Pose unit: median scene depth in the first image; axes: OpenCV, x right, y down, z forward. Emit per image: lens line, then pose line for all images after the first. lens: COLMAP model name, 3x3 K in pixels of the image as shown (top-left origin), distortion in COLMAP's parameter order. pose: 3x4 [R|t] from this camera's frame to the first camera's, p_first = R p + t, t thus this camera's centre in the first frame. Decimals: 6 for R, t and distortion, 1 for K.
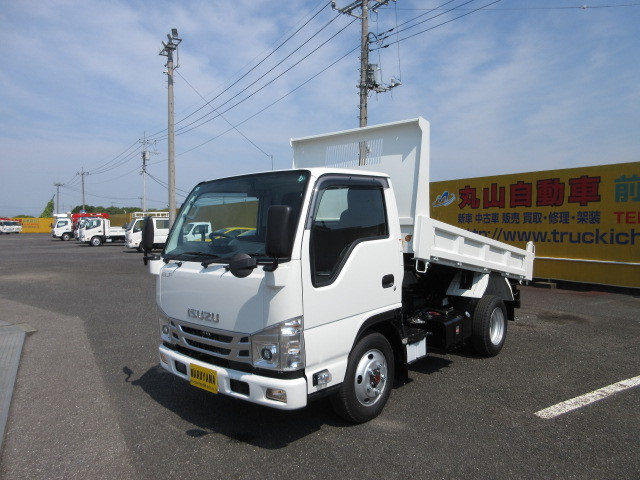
lens RADIAL K [[477.3, 0, 321.5], [0, 477.3, 240.4], [0, 0, 1]] dist [0.012460, 0.004865]
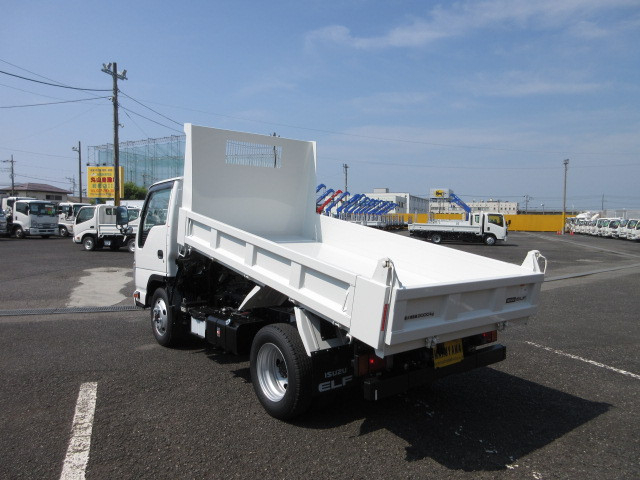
lens RADIAL K [[477.3, 0, 318.1], [0, 477.3, 240.2], [0, 0, 1]] dist [0.012460, 0.004865]
pose [[-0.188686, 0.042320, -0.981125, 1.130944], [-0.048256, 0.997465, 0.052305, -0.042930], [0.980851, 0.057214, -0.186166, 1.341935]]
